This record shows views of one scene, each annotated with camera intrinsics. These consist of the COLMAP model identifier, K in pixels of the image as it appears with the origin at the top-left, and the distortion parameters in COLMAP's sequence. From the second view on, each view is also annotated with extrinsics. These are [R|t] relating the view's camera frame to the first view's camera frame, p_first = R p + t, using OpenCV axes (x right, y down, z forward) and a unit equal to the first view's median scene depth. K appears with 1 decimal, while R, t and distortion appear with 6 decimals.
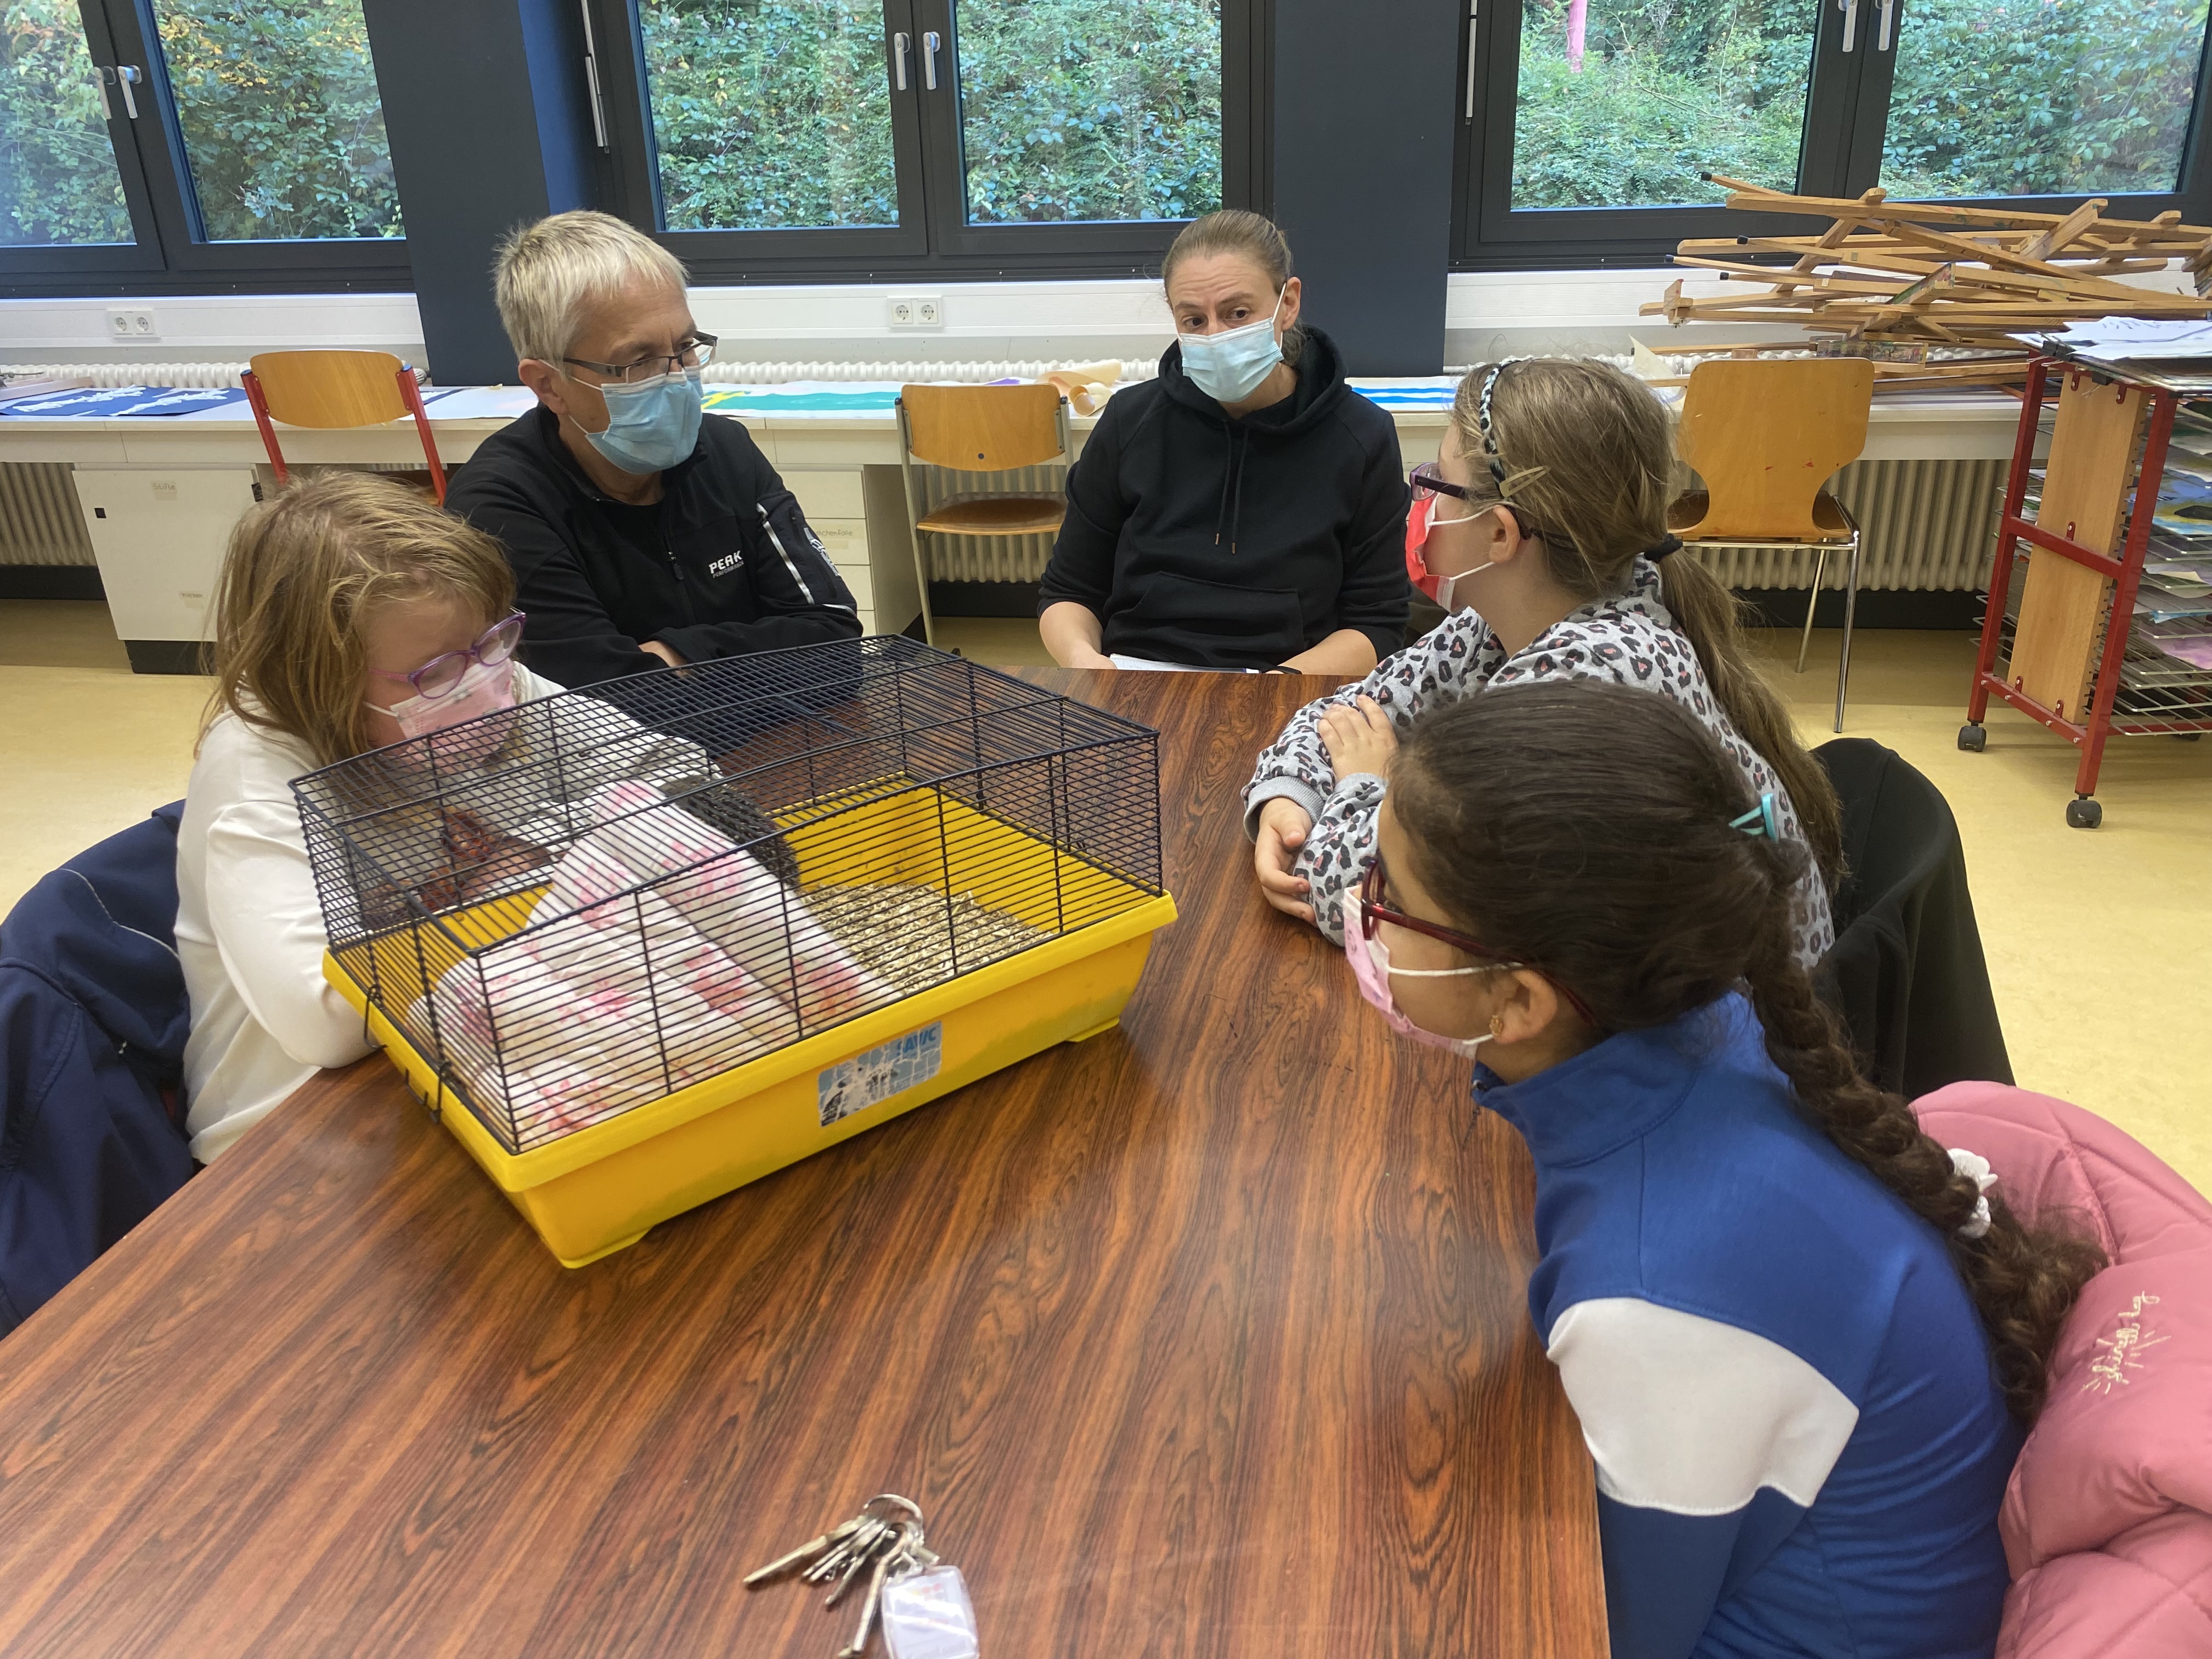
lens RADIAL K [[1697.6, 0, 1106.0], [0, 1697.6, 829.5], [0, 0, 1]] dist [0.002252, 0.003721]
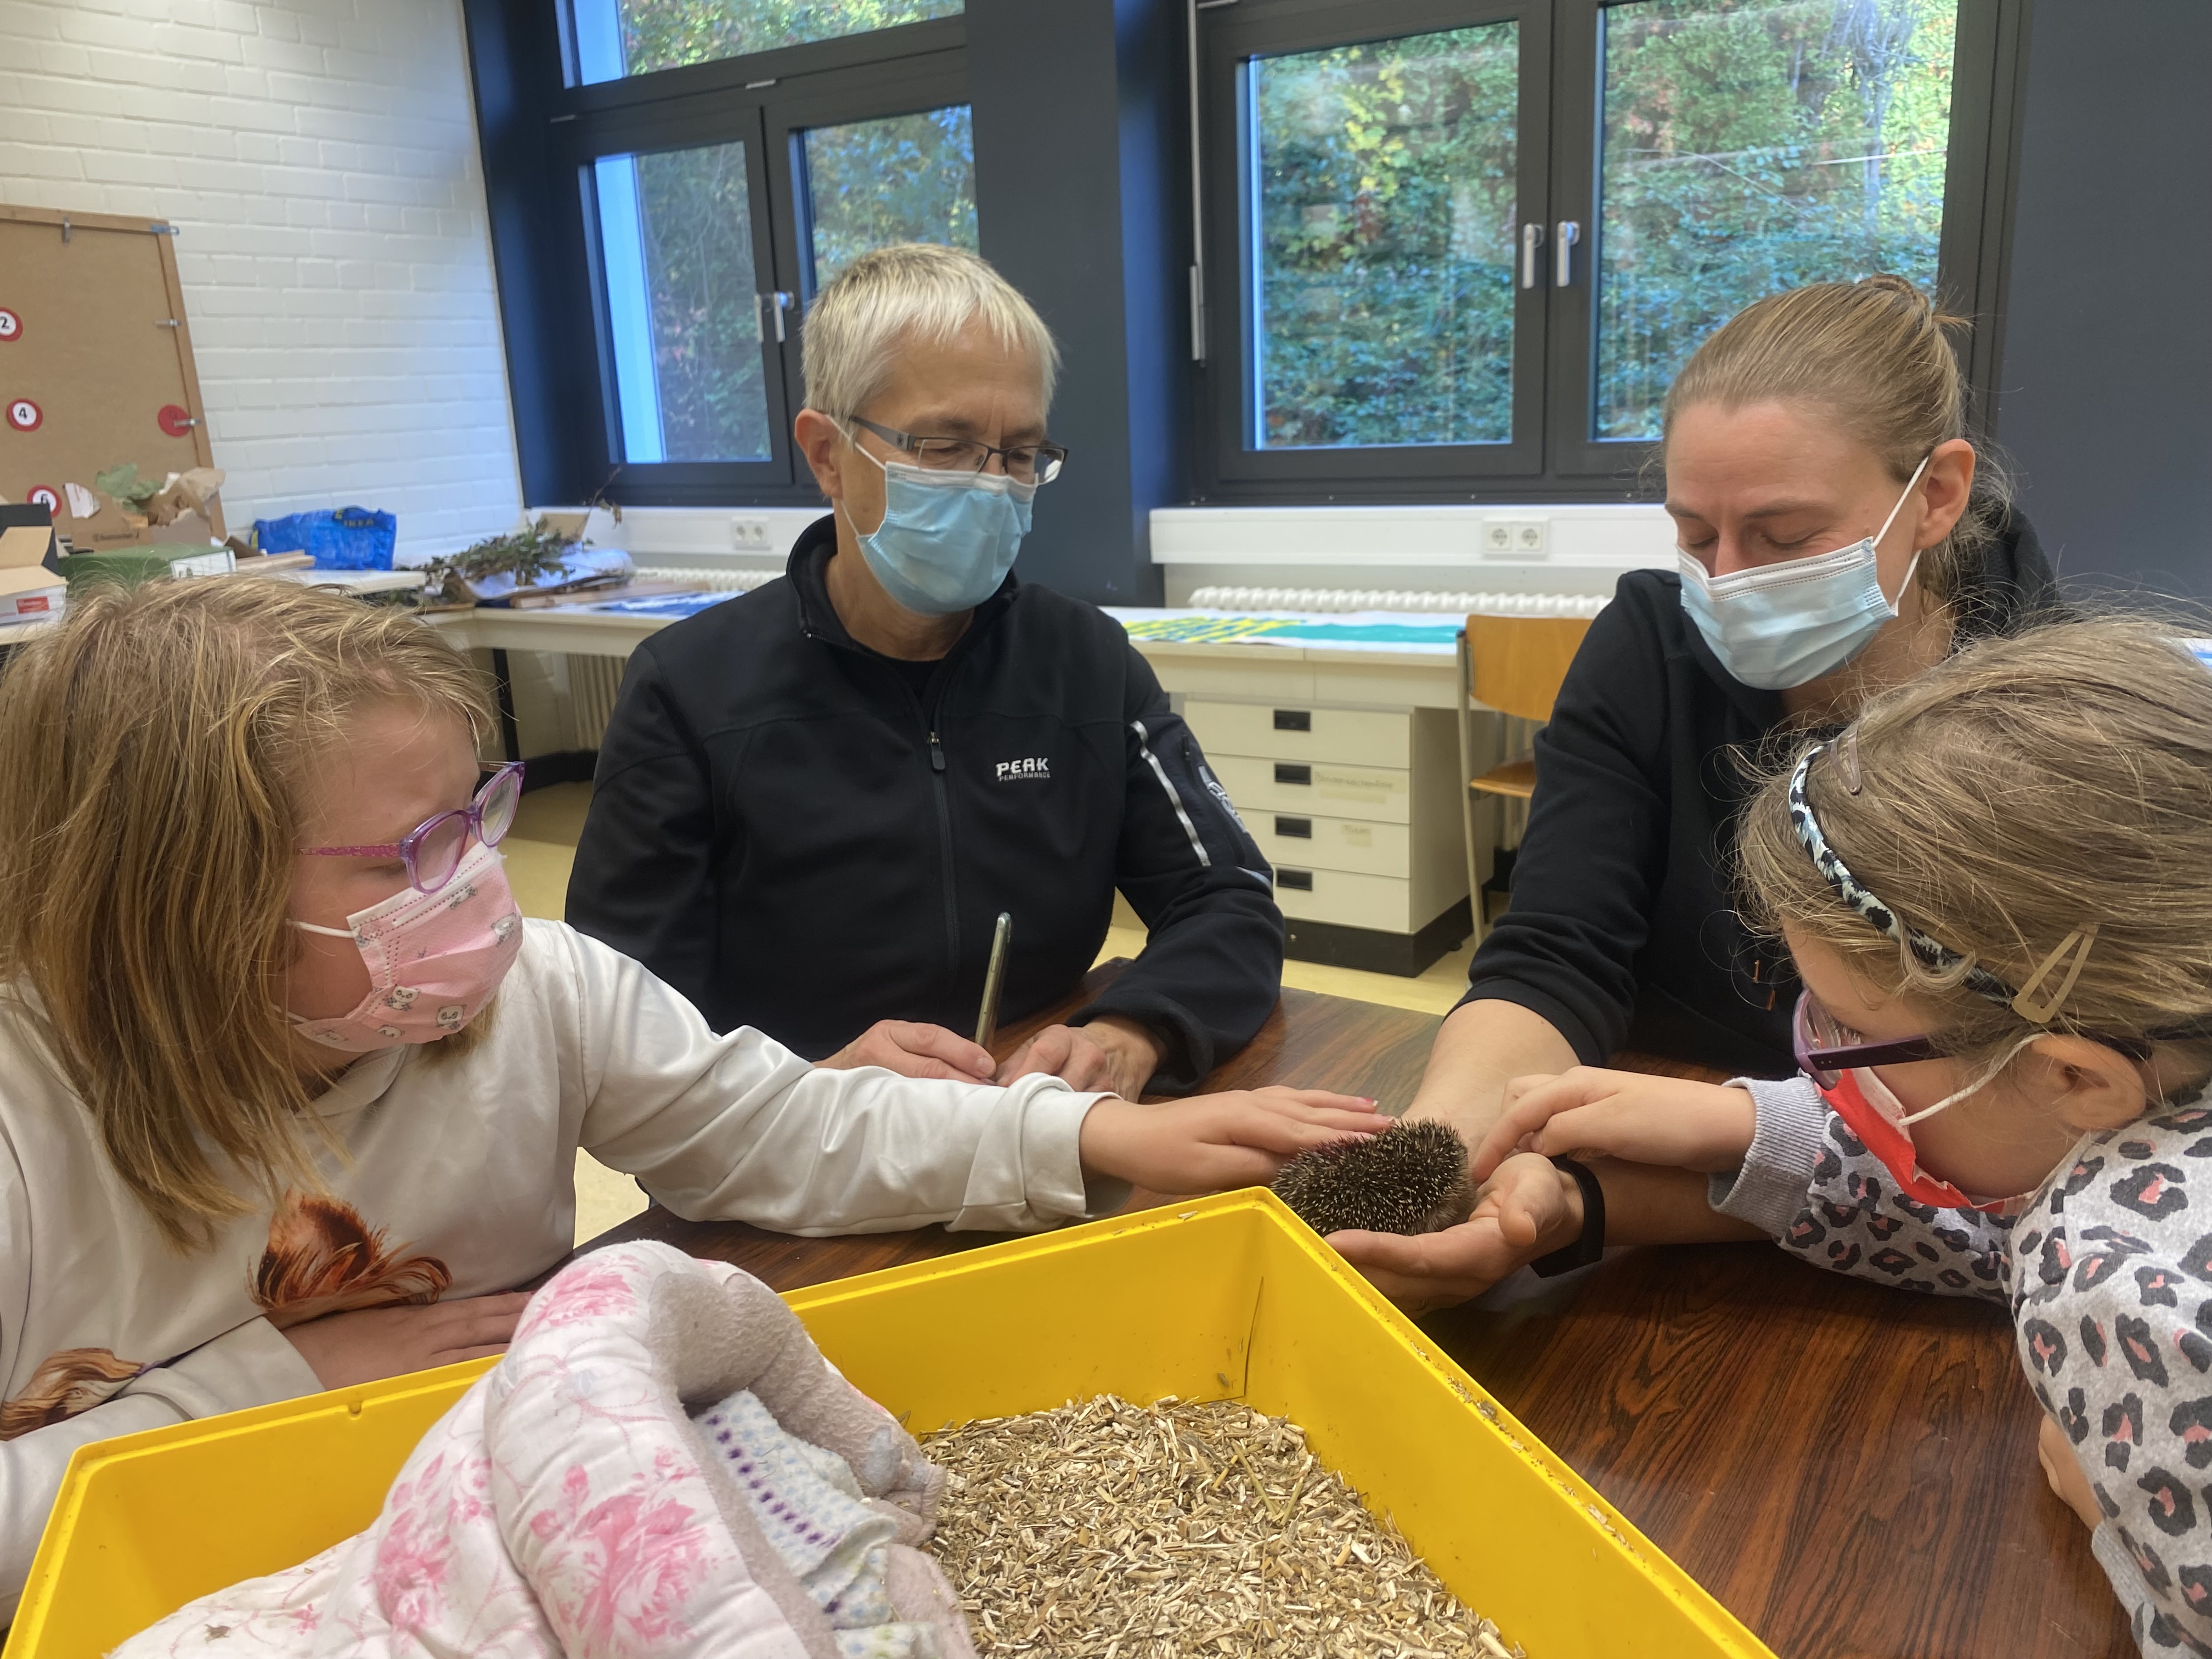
lens RADIAL K [[1714.6, 0, 1106.0], [0, 1714.6, 829.5], [0, 0, 1]] dist [0.079202, -0.263953]
pose [[0.922659, 0.089227, -0.375151, 0.032254], [-0.143820, 0.982291, -0.120087, -0.028096], [0.357792, 0.164754, 0.919152, 0.154283]]
